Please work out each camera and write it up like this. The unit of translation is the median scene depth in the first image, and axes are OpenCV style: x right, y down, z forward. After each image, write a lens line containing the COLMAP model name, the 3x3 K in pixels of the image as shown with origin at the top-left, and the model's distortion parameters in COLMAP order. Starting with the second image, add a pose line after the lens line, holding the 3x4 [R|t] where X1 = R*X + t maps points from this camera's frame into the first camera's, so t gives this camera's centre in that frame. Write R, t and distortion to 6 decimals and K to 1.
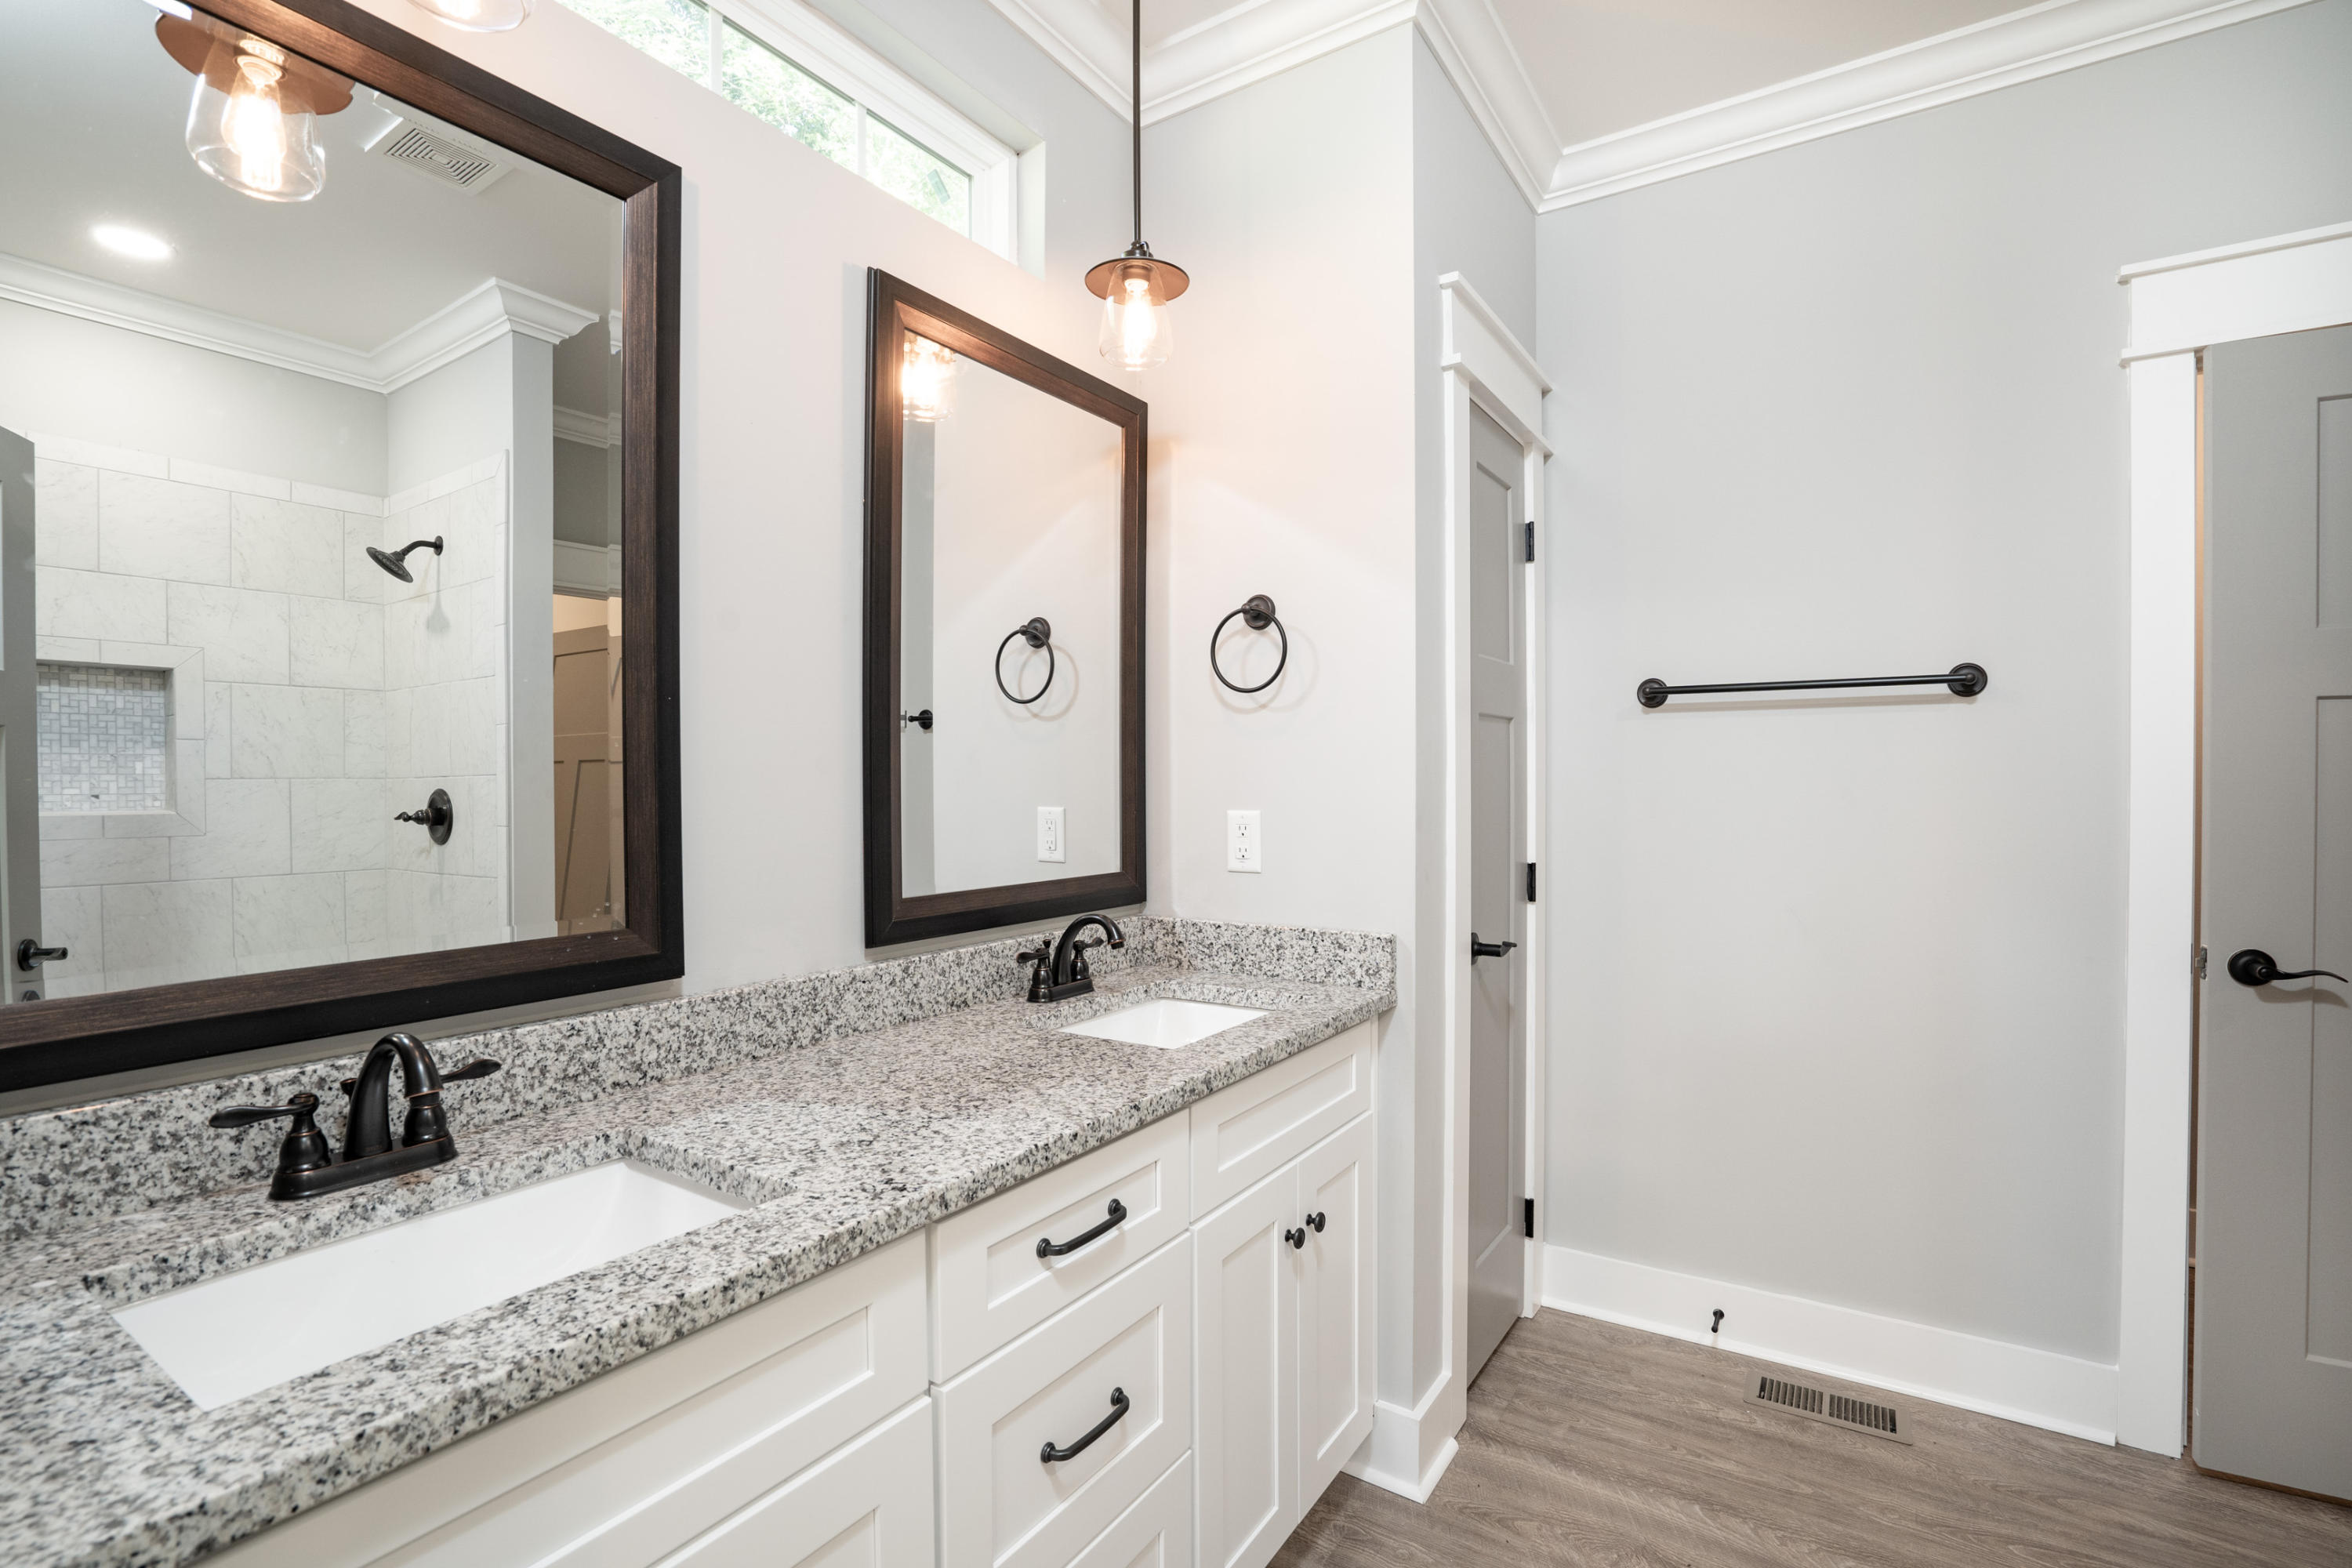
lens RADIAL K [[1078.5, 0, 1170.1], [0, 1078.5, 781.4], [0, 0, 1]] dist [-0.002825, 0.001026]
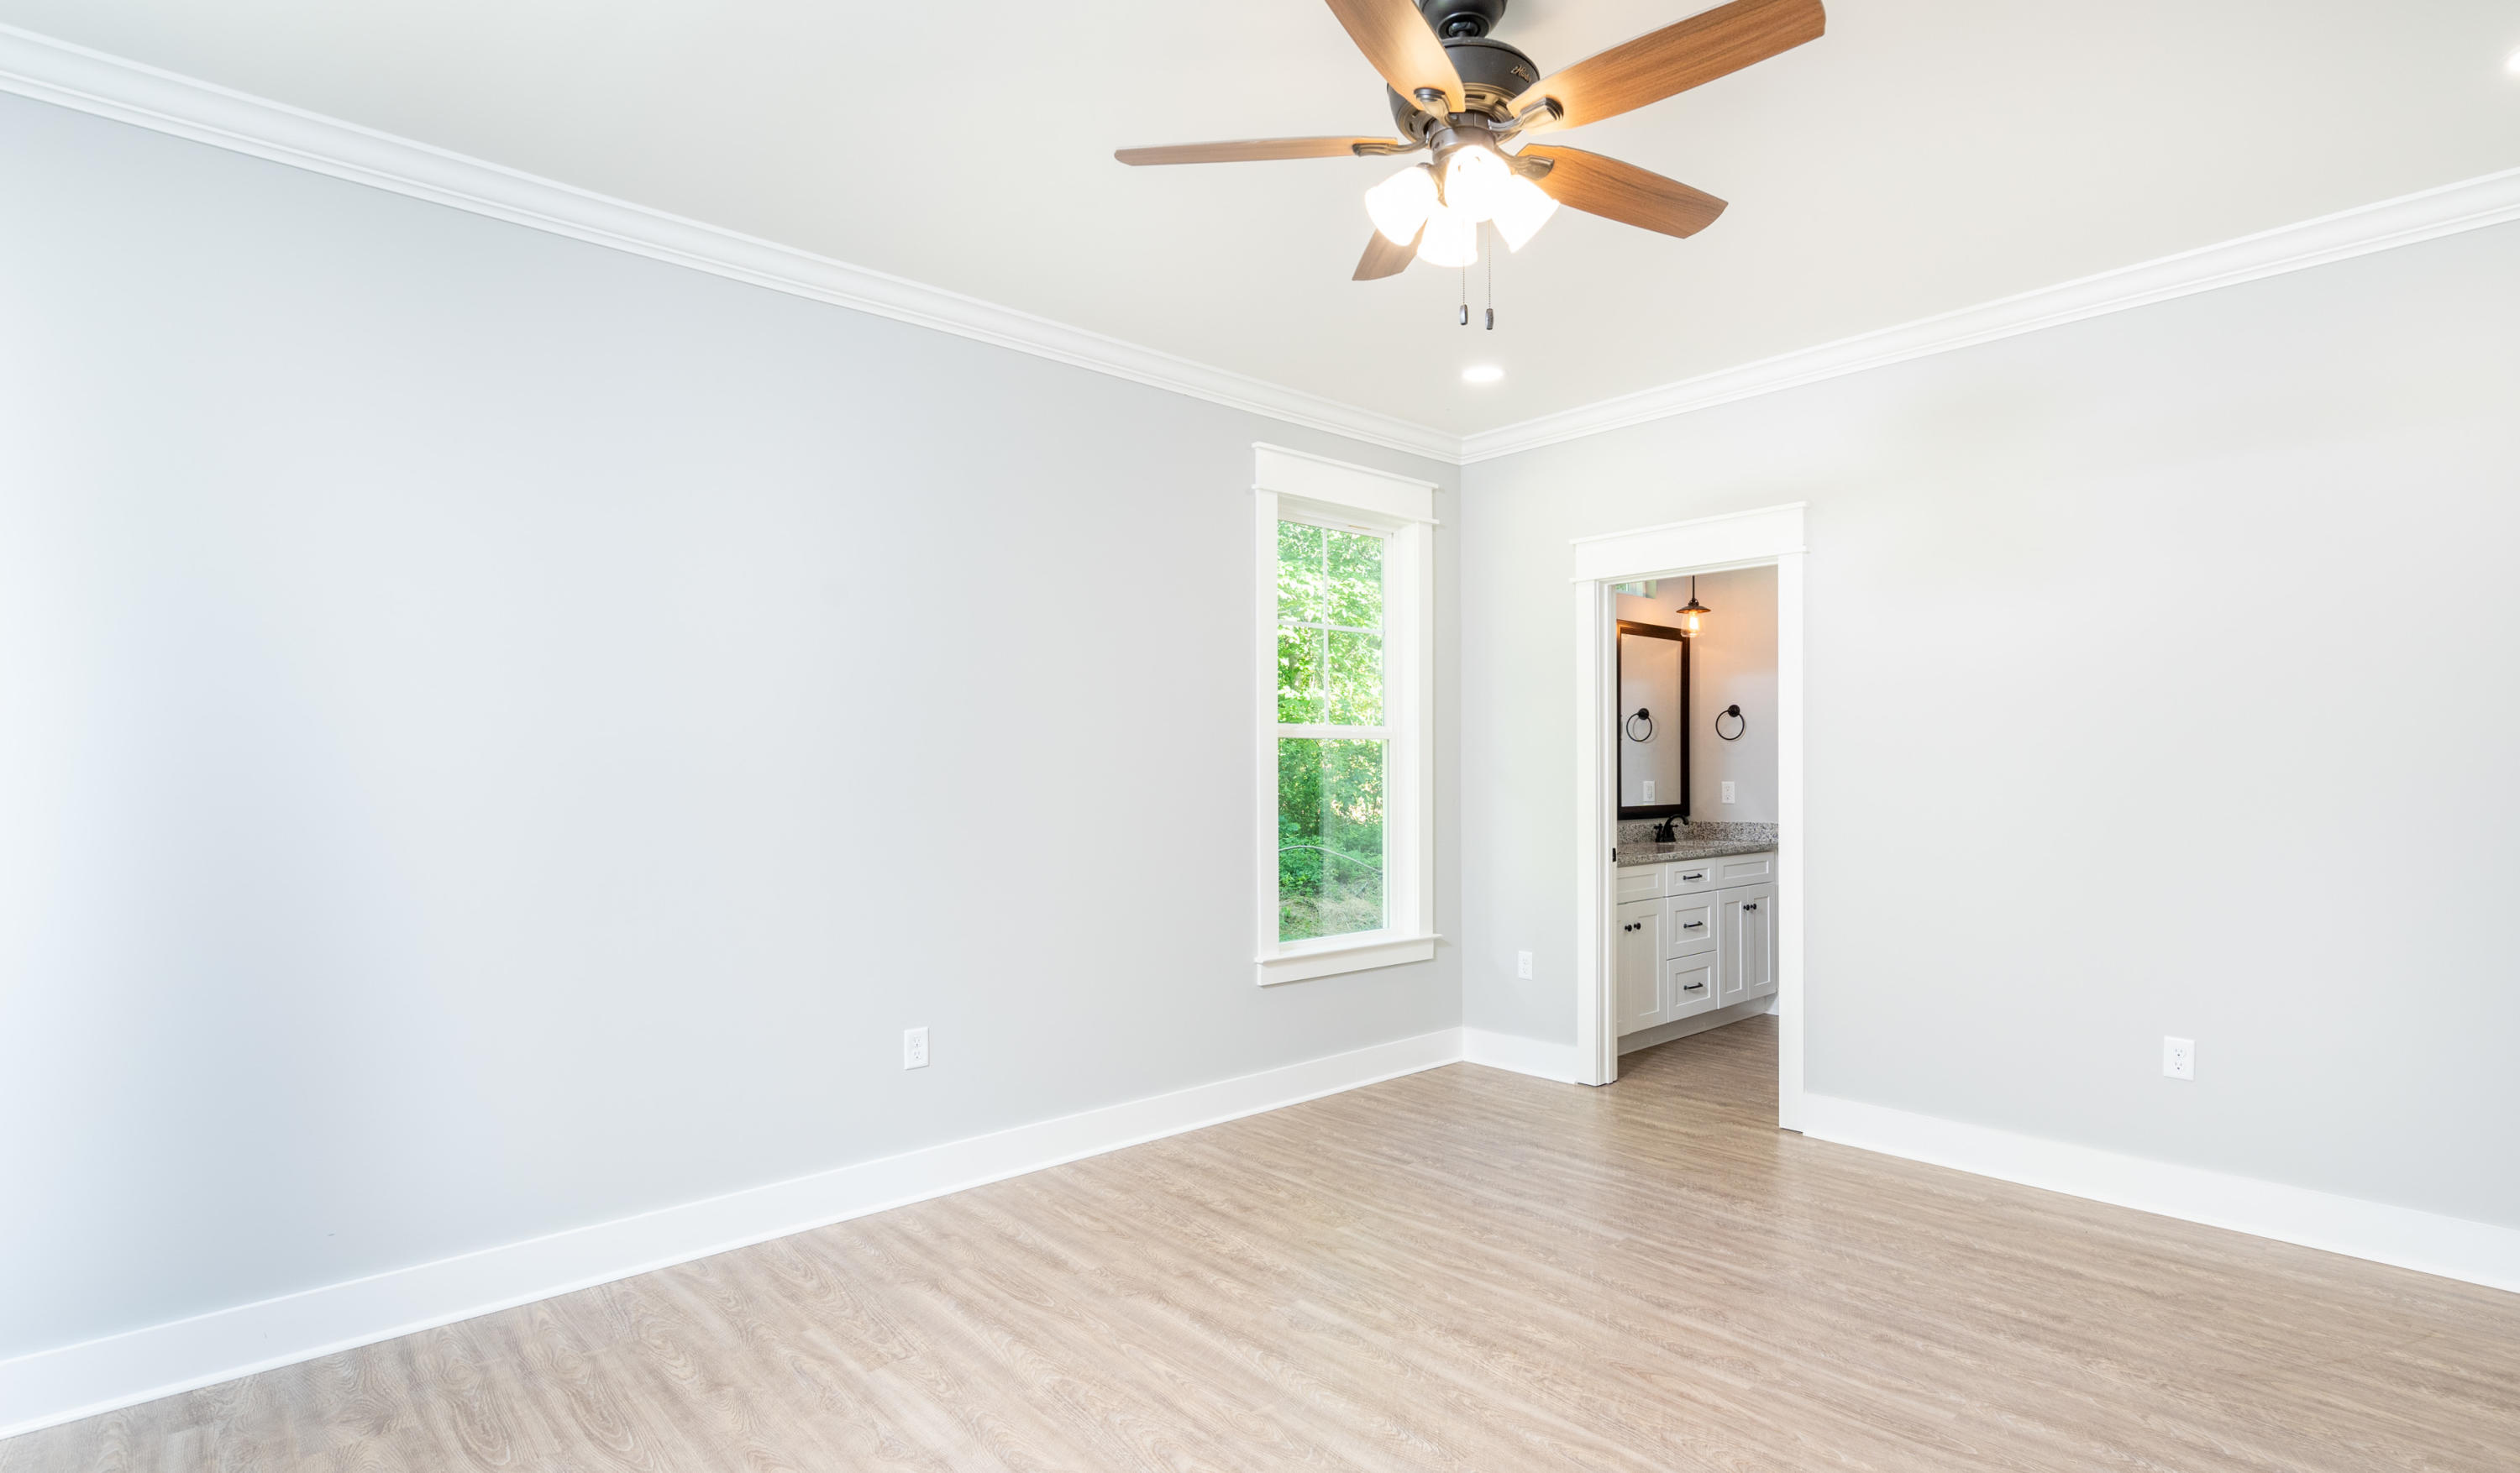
lens RADIAL K [[1227.5, 0, 1272.8], [0, 1227.5, 767.0], [0, 0, 1]] dist [0.001584, 0.000795]
pose [[0.967130, 0.000436, -0.254283, -0.271265], [-0.001279, 0.999994, -0.003151, -0.001173], [0.254280, 0.003372, 0.967125, -2.450467]]
